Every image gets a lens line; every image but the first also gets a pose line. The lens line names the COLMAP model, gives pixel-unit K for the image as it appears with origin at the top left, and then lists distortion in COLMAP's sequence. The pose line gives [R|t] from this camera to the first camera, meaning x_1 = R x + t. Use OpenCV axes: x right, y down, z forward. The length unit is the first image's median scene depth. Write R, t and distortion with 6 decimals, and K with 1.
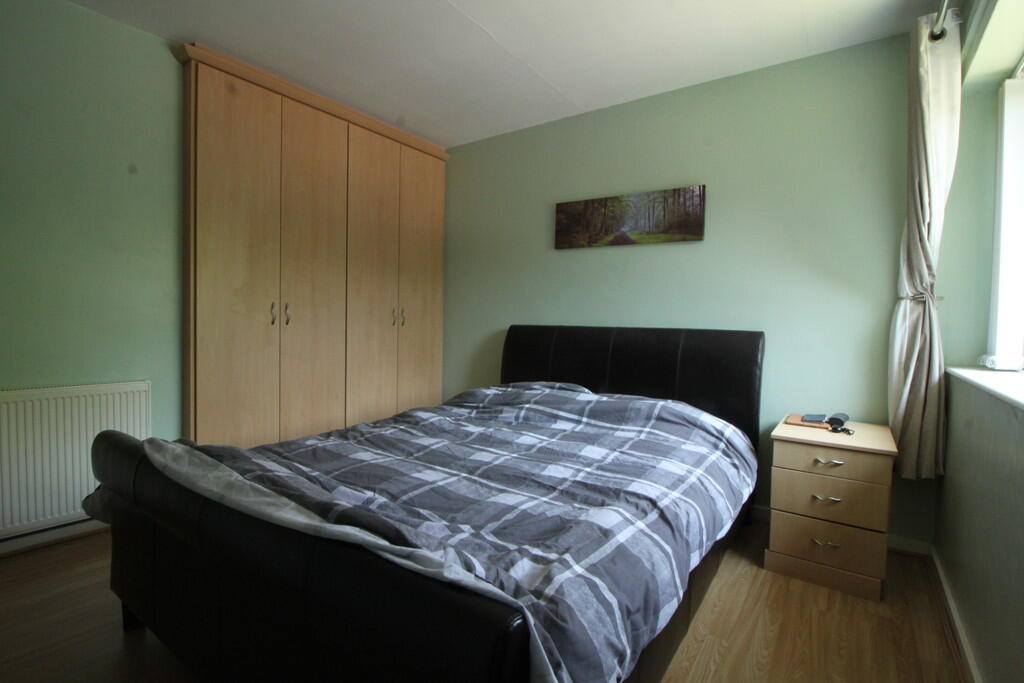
lens RADIAL K [[475.5, 0, 517.5], [0, 475.5, 339.3], [0, 0, 1]] dist [-0.011697, -0.002352]
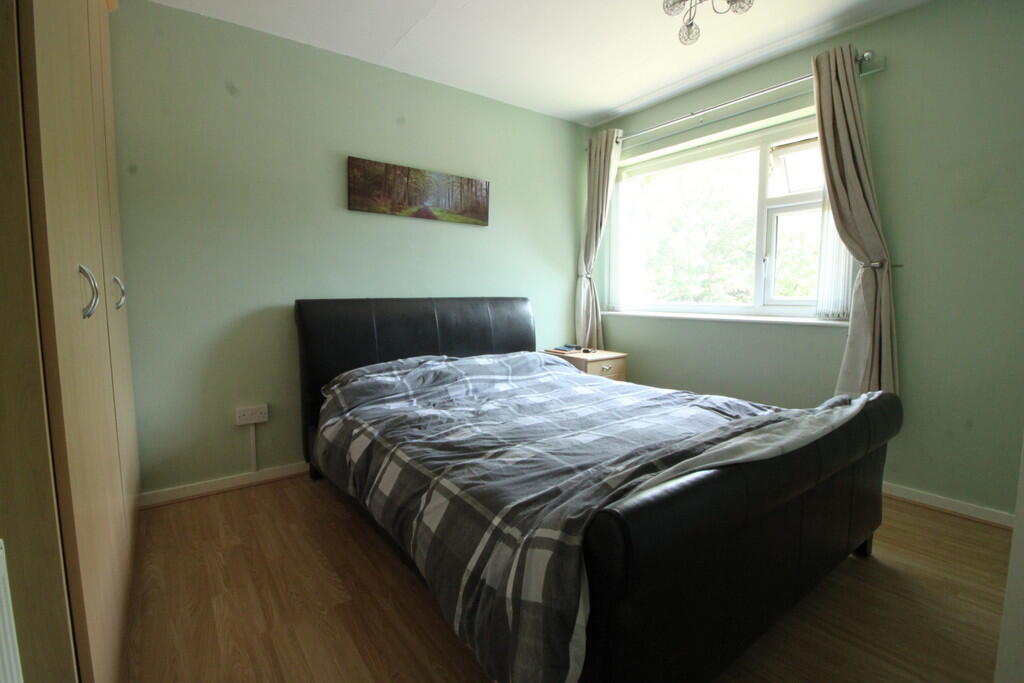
lens RADIAL K [[475.5, 0, 518.5], [0, 475.5, 339.2], [0, 0, 1]] dist [-0.011697, -0.002352]
pose [[0.300720, -0.115538, 0.946688, -0.777282], [0.044301, 0.993256, 0.107149, -0.039801], [-0.952683, 0.009718, 0.303811, 0.515721]]
